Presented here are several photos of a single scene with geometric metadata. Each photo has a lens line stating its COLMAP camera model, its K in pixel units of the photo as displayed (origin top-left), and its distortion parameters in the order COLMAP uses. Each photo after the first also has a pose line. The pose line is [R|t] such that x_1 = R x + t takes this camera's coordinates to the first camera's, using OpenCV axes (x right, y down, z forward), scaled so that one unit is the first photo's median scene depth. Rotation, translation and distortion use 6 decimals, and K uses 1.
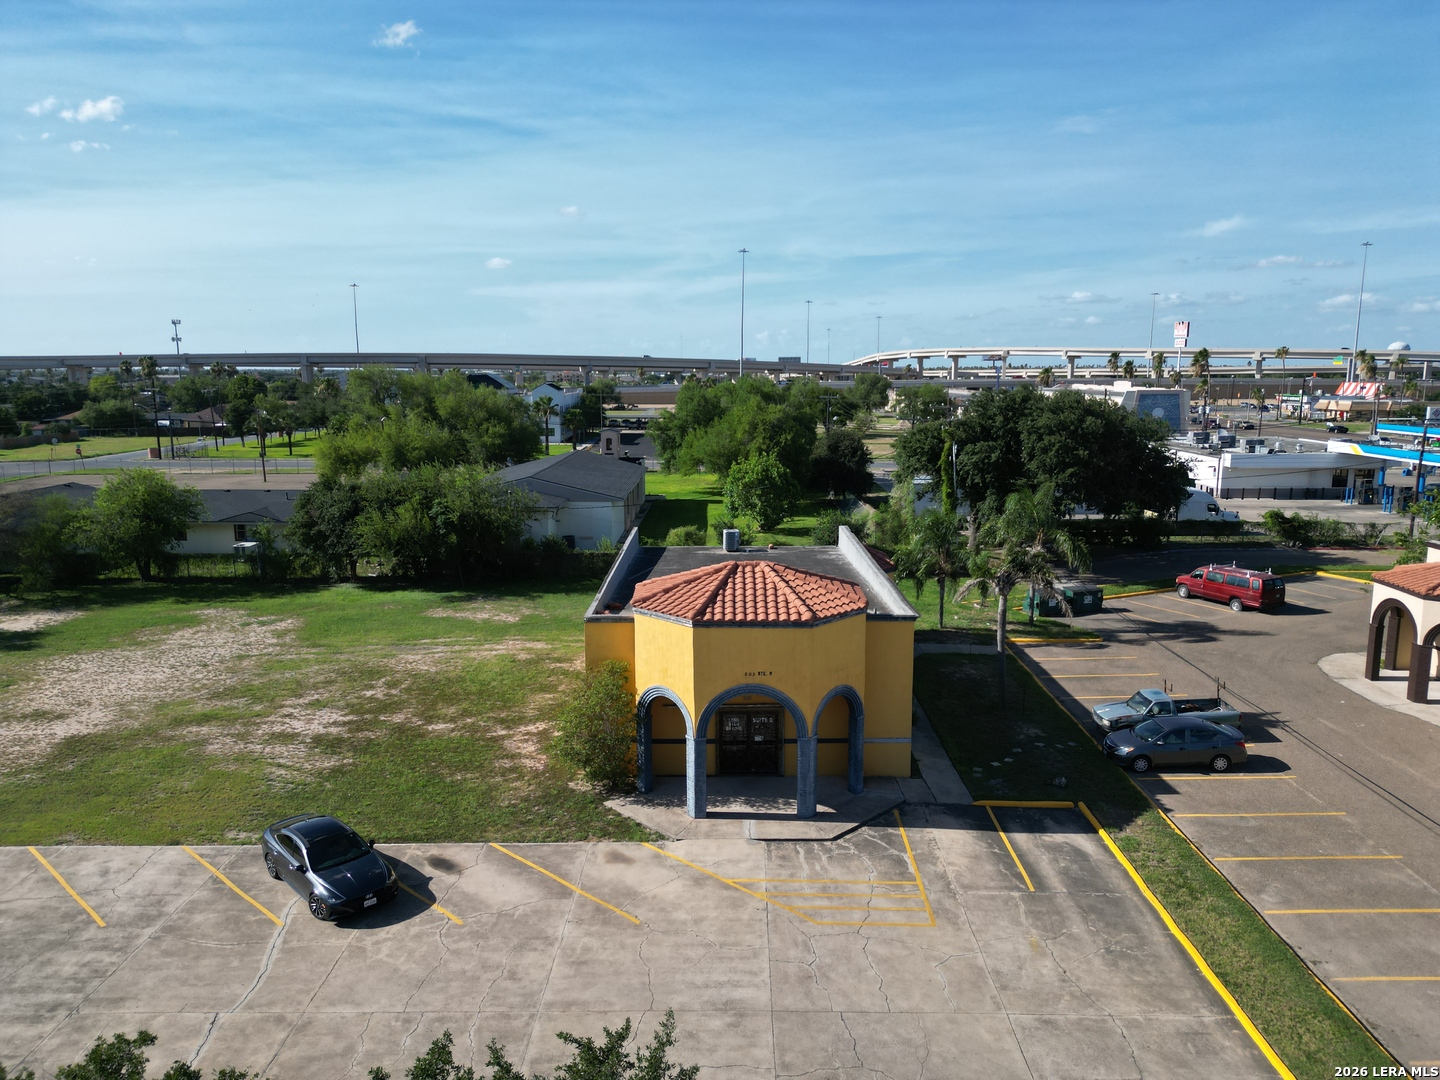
lens RADIAL K [[1007.3, 0, 720.0], [0, 1007.3, 540.0], [0, 0, 1]] dist [0.066895, -0.069797]
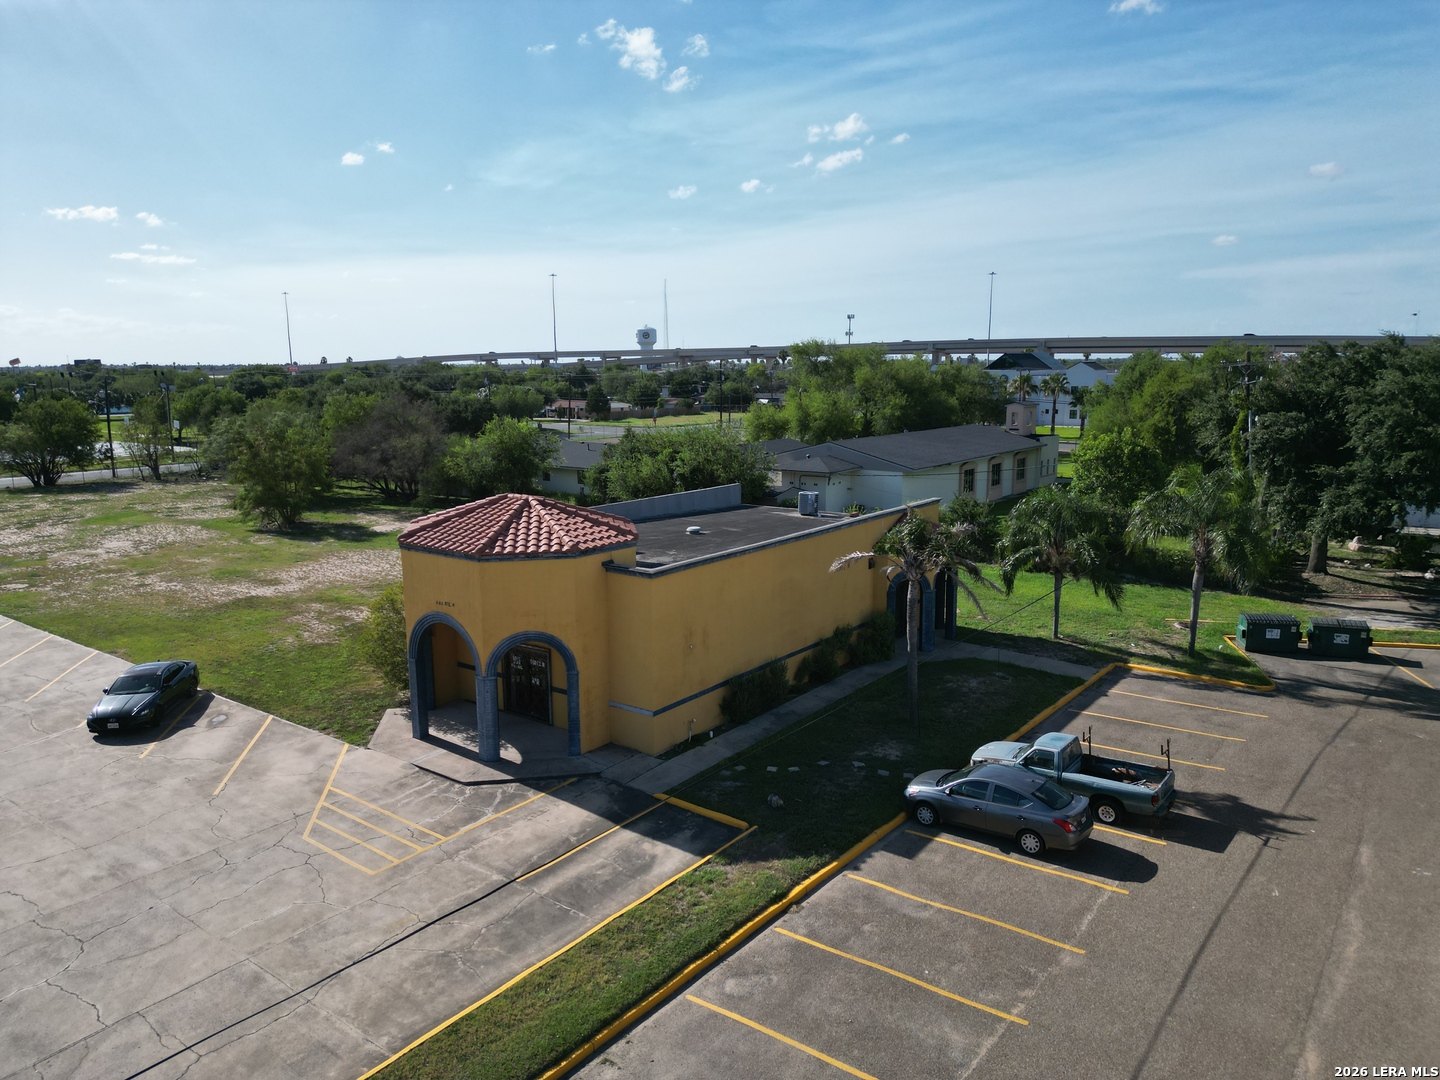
lens RADIAL K [[1007.3, 0, 720.0], [0, 1007.3, 540.0], [0, 0, 1]] dist [0.066895, -0.069797]
pose [[0.798943, 0.100134, -0.593012, 0.722867], [-0.095289, 0.994663, 0.039576, 0.008280], [0.593809, 0.024888, 0.804221, 0.323209]]
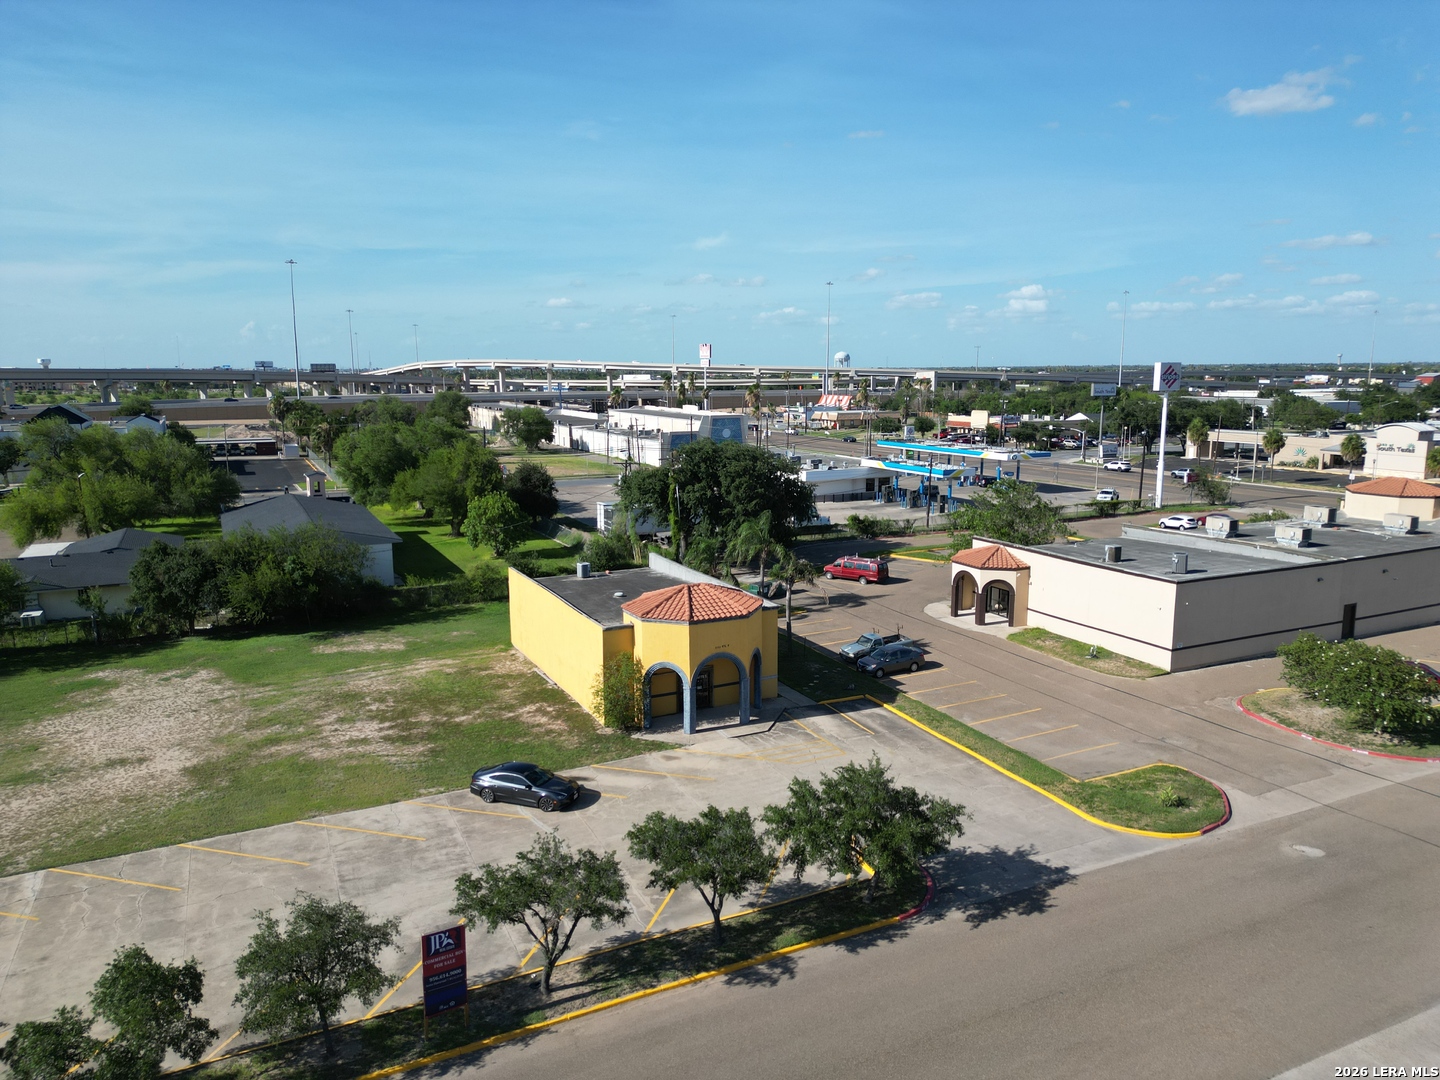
lens RADIAL K [[1003.9, 0, 716.7], [0, 1003.9, 533.6], [0, 0, 1]] dist [0.068690, -0.064204]
pose [[0.895692, -0.074031, 0.438470, -0.645992], [0.076336, 0.997005, 0.012397, -0.079198], [-0.438075, 0.022367, 0.898660, -0.528376]]
